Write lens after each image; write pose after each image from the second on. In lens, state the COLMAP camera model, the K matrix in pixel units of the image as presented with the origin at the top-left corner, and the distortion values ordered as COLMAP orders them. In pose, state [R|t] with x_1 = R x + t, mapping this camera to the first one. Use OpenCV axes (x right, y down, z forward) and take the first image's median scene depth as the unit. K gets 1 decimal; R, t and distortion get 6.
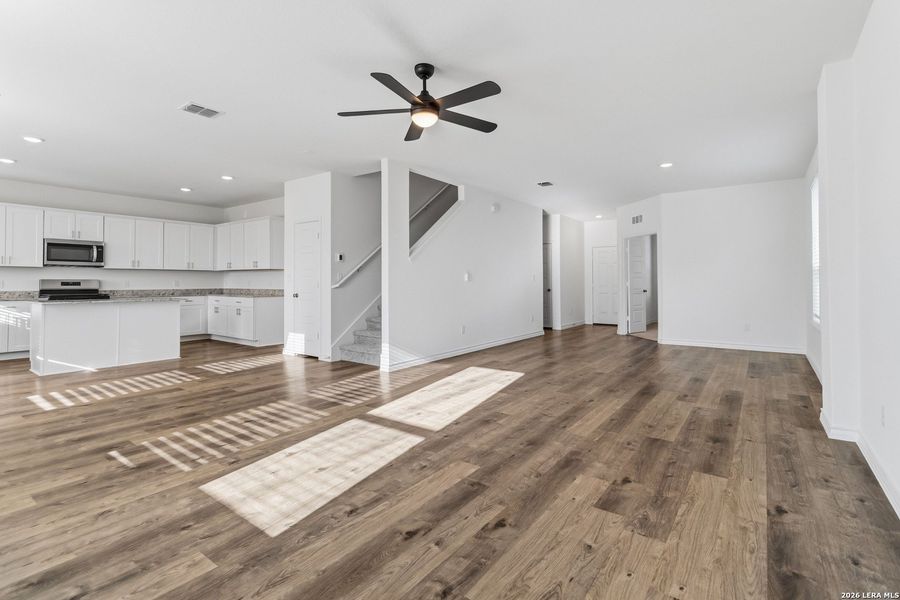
lens RADIAL K [[427.6, 0, 458.3], [0, 427.6, 278.2], [0, 0, 1]] dist [-0.002443, 0.001783]
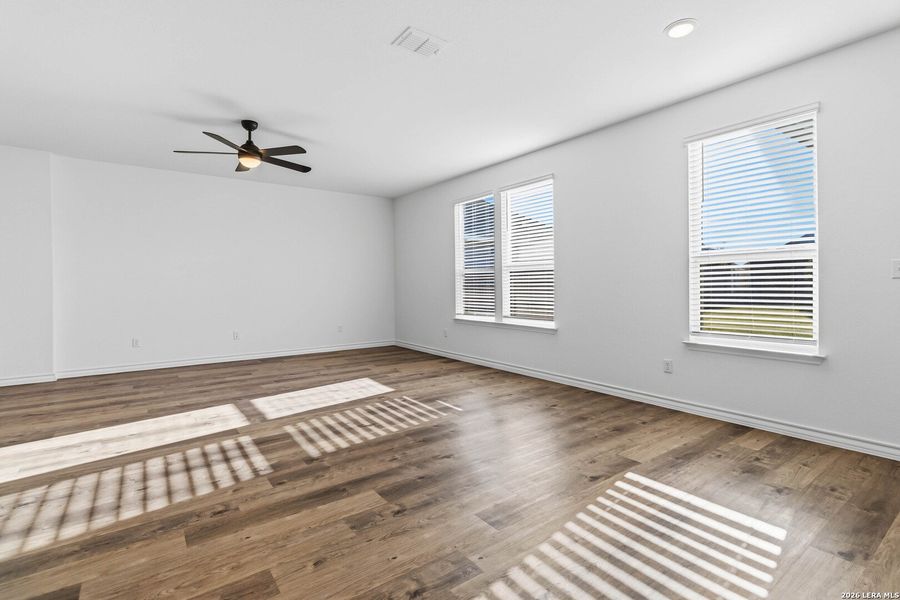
lens RADIAL K [[427.6, 0, 464.1], [0, 427.6, 285.3], [0, 0, 1]] dist [-0.002443, 0.001783]
pose [[-0.957112, 0.003170, 0.289702, -0.983672], [0.001501, 0.999981, -0.005985, 0.020107], [-0.289715, -0.005293, -0.957098, 1.855734]]
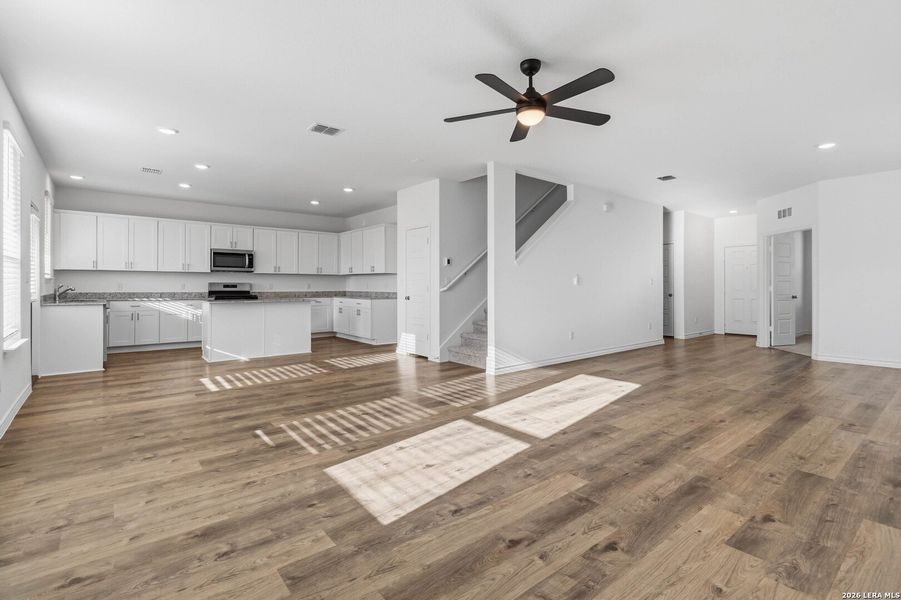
lens RADIAL K [[428.1, 0, 454.0], [0, 428.1, 285.9], [0, 0, 1]] dist [-0.002443, 0.001783]
pose [[0.966555, 0.003108, -0.256439, 0.002798], [-0.000667, 0.999954, 0.009603, 0.000504], [0.256457, -0.009111, 0.966513, 0.011417]]
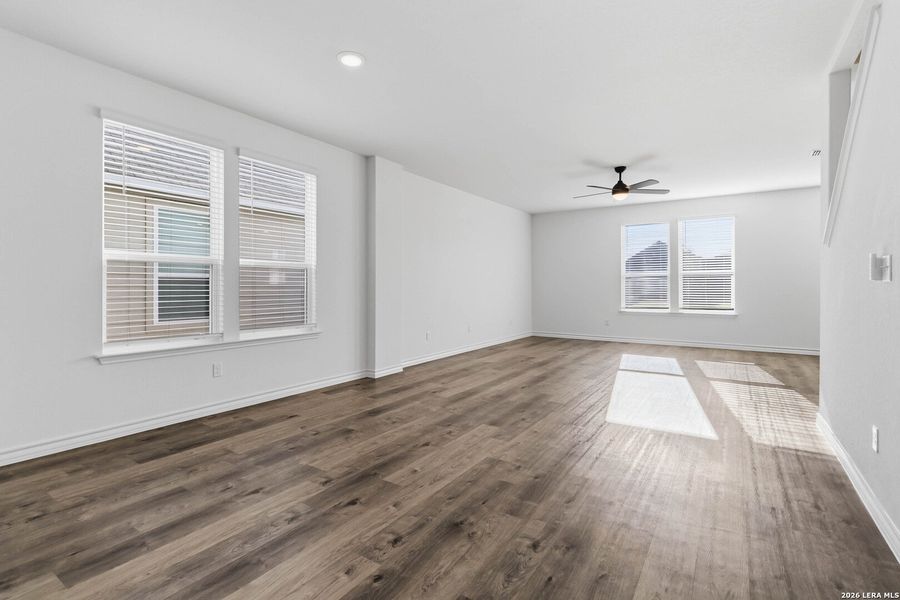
lens RADIAL K [[427.6, 0, 457.4], [0, 427.6, 282.1], [0, 0, 1]] dist [-0.002443, 0.001783]
pose [[-0.999102, 0.001546, -0.042340, 0.625197], [0.002149, 0.999897, -0.014212, 0.019800], [0.042314, -0.014291, -0.999002, 2.500129]]
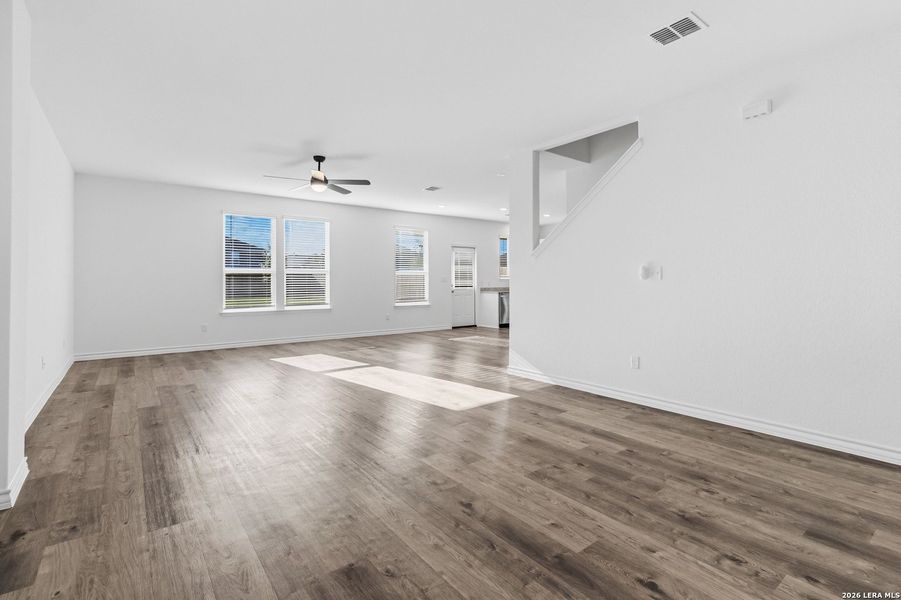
lens RADIAL K [[428.1, 0, 448.5], [0, 428.1, 279.8], [0, 0, 1]] dist [-0.002443, 0.001783]
pose [[-0.295291, -0.003348, -0.955402, 1.250436], [0.010770, 0.999919, -0.006833, 0.015837], [0.955347, -0.012307, -0.295231, 1.787877]]
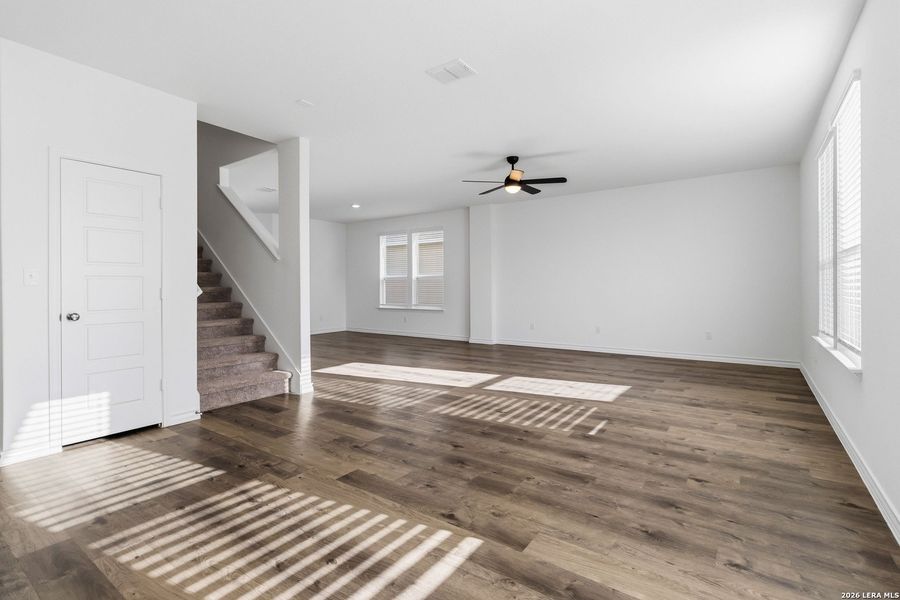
lens RADIAL K [[427.6, 0, 451.3], [0, 427.6, 286.0], [0, 0, 1]] dist [-0.002443, 0.001783]
pose [[-0.008632, 0.001297, 0.999962, -1.576583], [-0.001843, 0.999997, -0.001313, 0.014655], [-0.999961, -0.001854, -0.008629, 1.123607]]
